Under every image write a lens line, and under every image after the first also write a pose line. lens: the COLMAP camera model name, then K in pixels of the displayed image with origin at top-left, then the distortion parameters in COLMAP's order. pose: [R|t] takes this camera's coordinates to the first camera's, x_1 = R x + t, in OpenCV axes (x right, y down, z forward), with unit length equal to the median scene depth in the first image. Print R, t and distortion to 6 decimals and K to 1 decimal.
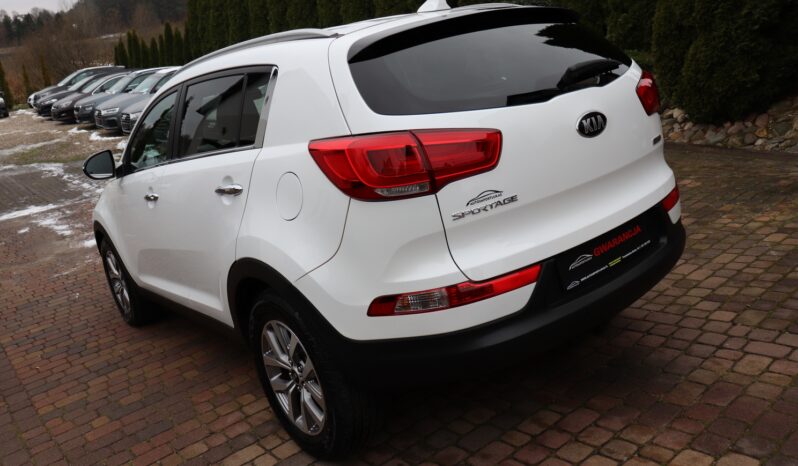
lens RADIAL K [[661.2, 0, 399.5], [0, 661.2, 229.6], [0, 0, 1]] dist [-0.173405, 0.144595]
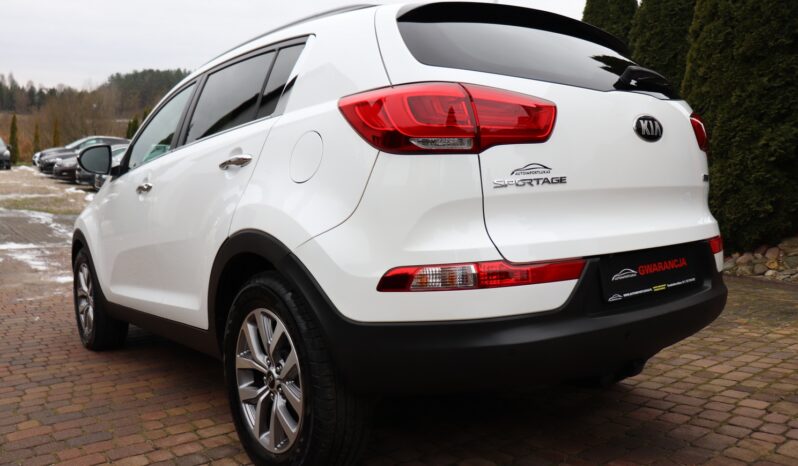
lens RADIAL K [[661.2, 0, 394.7], [0, 661.2, 229.2], [0, 0, 1]] dist [-0.173405, 0.144595]
pose [[0.988366, 0.152081, 0.001872, -0.029177], [-0.148784, 0.969347, -0.195526, 0.160259], [-0.031550, 0.192973, 0.980697, 0.116506]]
